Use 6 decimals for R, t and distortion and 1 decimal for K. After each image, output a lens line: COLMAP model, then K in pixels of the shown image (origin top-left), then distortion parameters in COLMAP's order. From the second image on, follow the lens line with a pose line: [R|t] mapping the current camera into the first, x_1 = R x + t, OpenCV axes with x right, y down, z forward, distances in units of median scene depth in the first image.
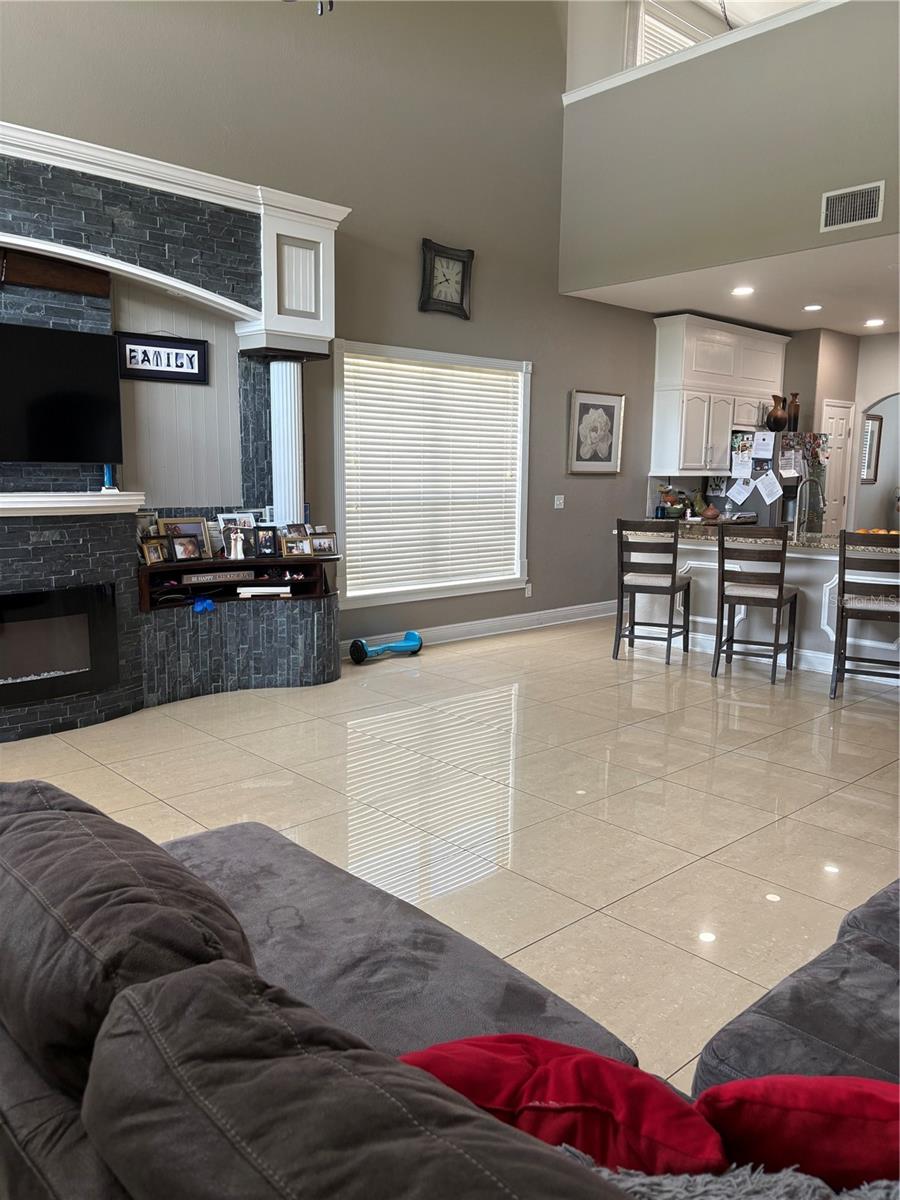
lens RADIAL K [[910.4, 0, 446.6], [0, 910.4, 606.4], [0, 0, 1]] dist [0.006863, 0.000532]
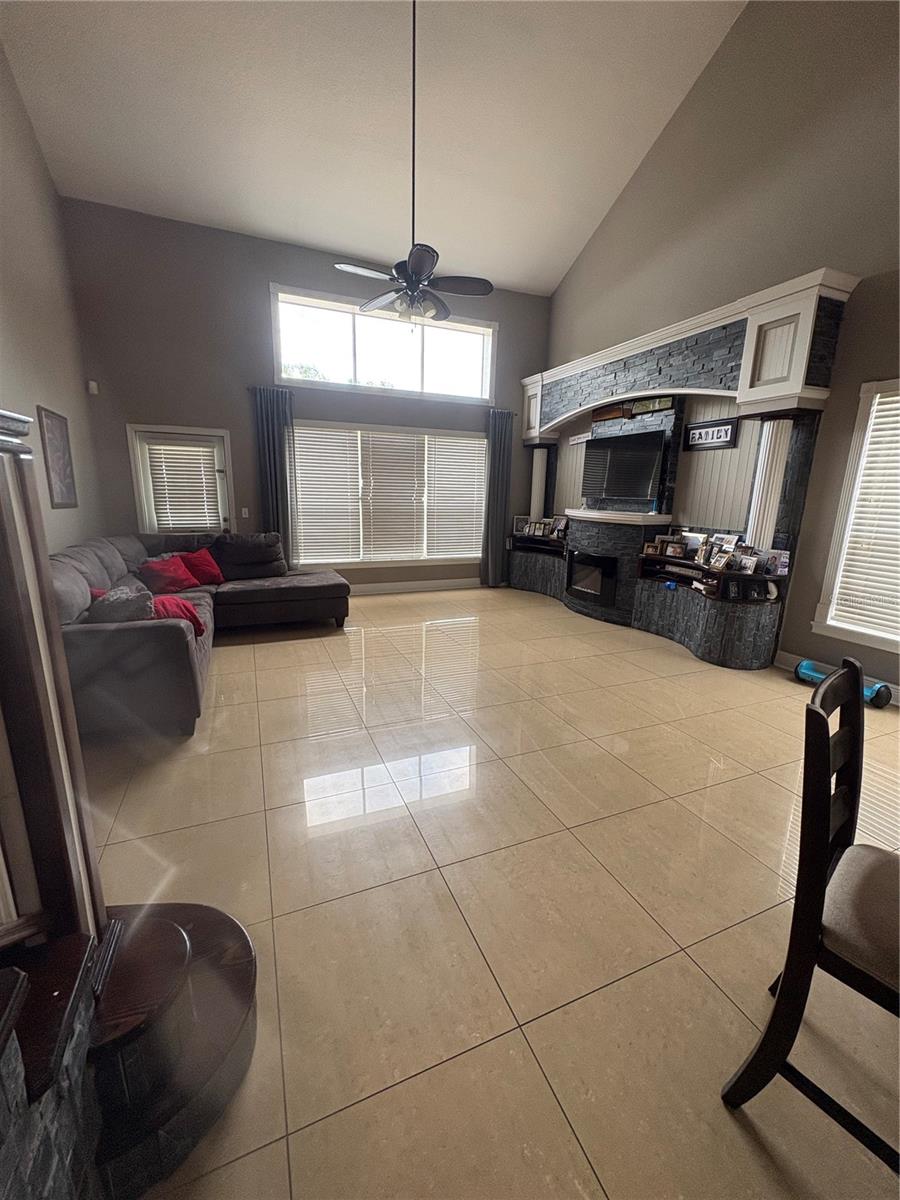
lens RADIAL K [[477.5, 0, 449.3], [0, 477.5, 599.5], [0, 0, 1]] dist [-0.002325, 0.000110]
pose [[-0.326503, 0.190390, -0.925823, 1.368836], [-0.168200, 0.952166, 0.255125, -0.262444], [0.930110, 0.239022, -0.278861, 1.749535]]
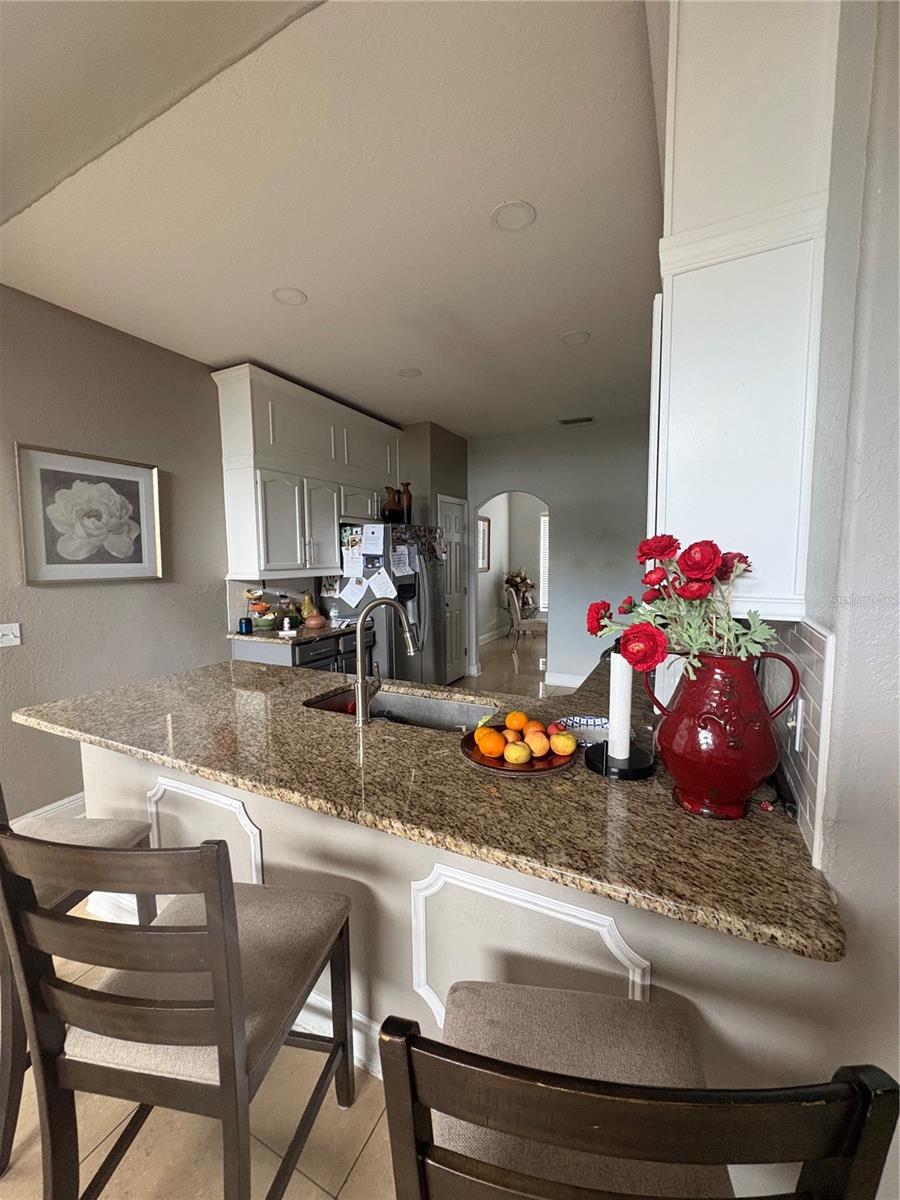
lens RADIAL K [[477.5, 0, 441.7], [0, 477.5, 598.8], [0, 0, 1]] dist [-0.002325, 0.000110]
pose [[0.939958, -0.049377, 0.337699, 0.246581], [0.072800, 0.995714, -0.057043, -0.087530], [-0.333435, 0.078203, 0.939524, 0.541327]]
